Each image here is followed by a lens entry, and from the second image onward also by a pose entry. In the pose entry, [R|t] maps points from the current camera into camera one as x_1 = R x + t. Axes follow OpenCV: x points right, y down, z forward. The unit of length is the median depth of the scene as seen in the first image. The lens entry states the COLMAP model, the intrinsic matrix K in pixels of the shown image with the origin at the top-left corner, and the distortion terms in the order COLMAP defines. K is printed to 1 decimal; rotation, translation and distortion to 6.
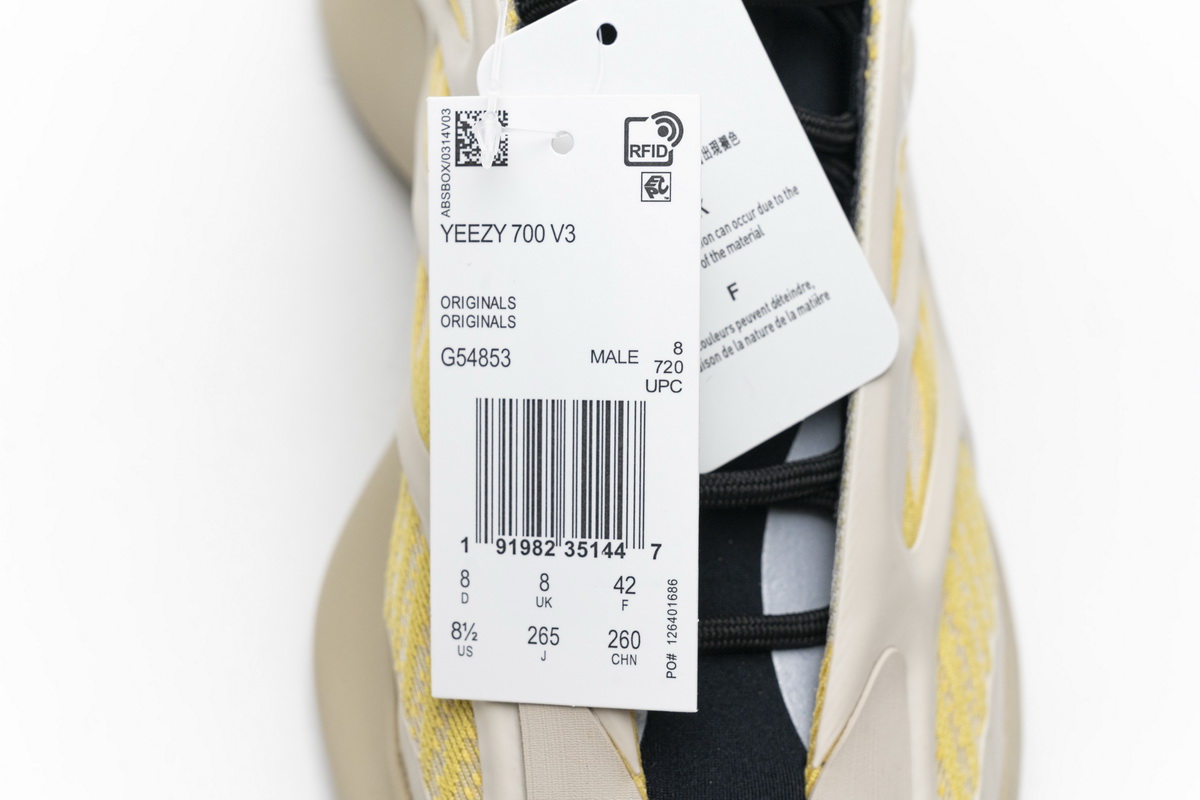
lens RADIAL K [[2343.5, 0, 598.4], [0, 2343.5, 399.7], [0, 0, 1]] dist [0.012008, 0.000000]
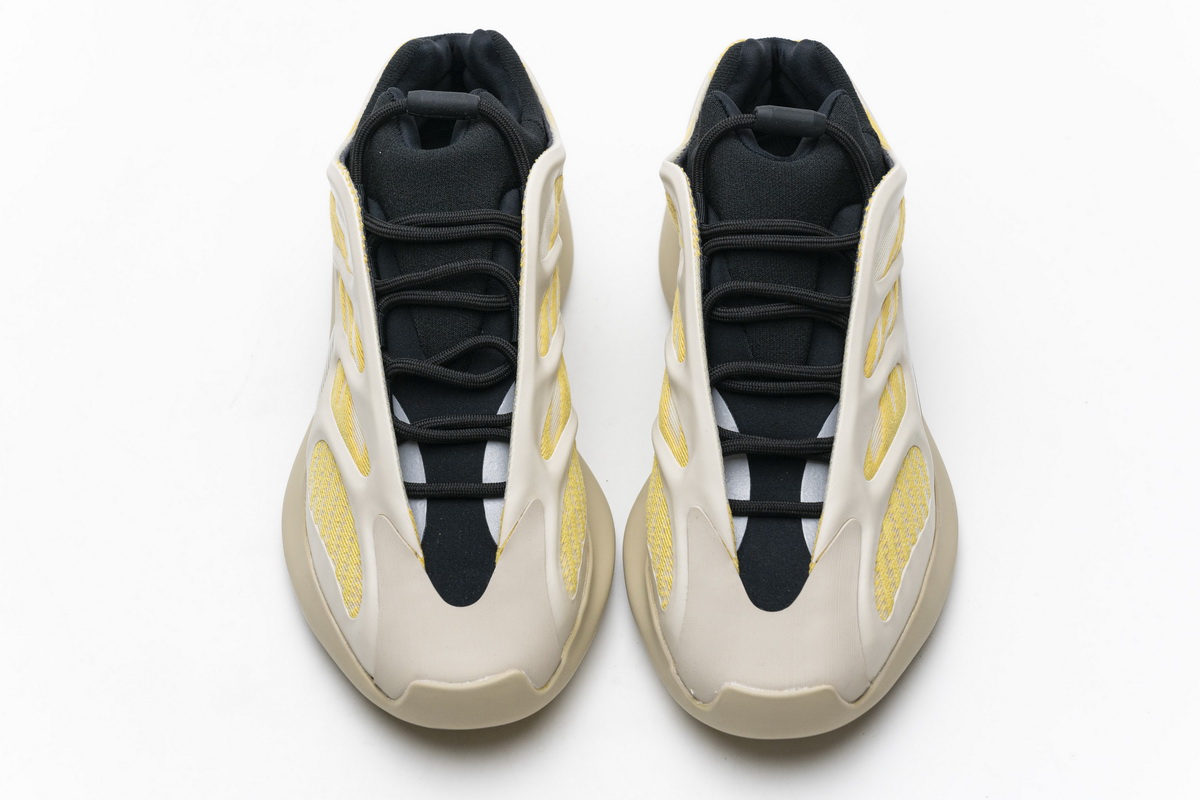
lens RADIAL K [[2343.5, 0, 594.8], [0, 2343.5, 396.9], [0, 0, 1]] dist [0.012008, 0.000000]
pose [[0.967107, 0.001852, -0.254365, 0.472978], [-0.041992, 0.987416, -0.152467, 0.355390], [0.250882, 0.158133, 0.955014, -1.320666]]
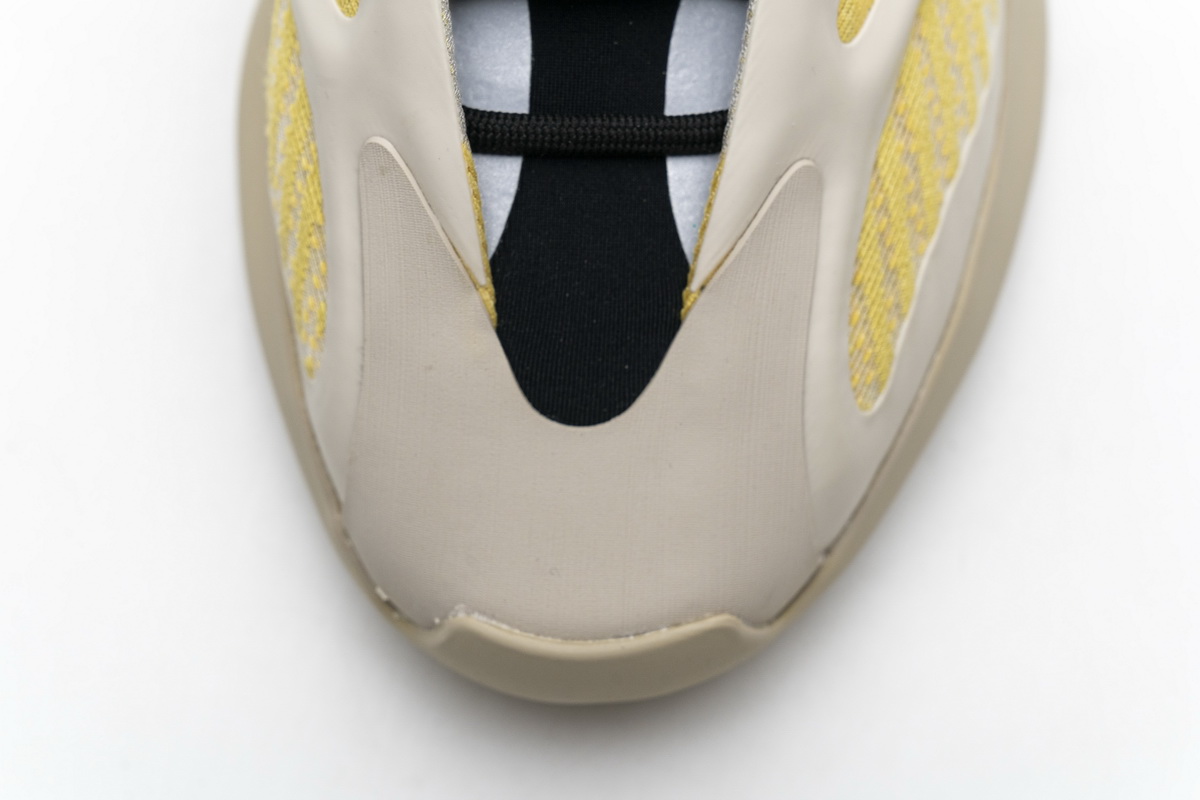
lens RADIAL K [[2343.5, 0, 598.2], [0, 2343.5, 399.4], [0, 0, 1]] dist [0.012008, 0.000000]
pose [[0.979904, 0.107879, -0.167780, 0.207335], [-0.046530, 0.941550, 0.333645, -0.098122], [0.193966, -0.319133, 0.927648, 0.150495]]
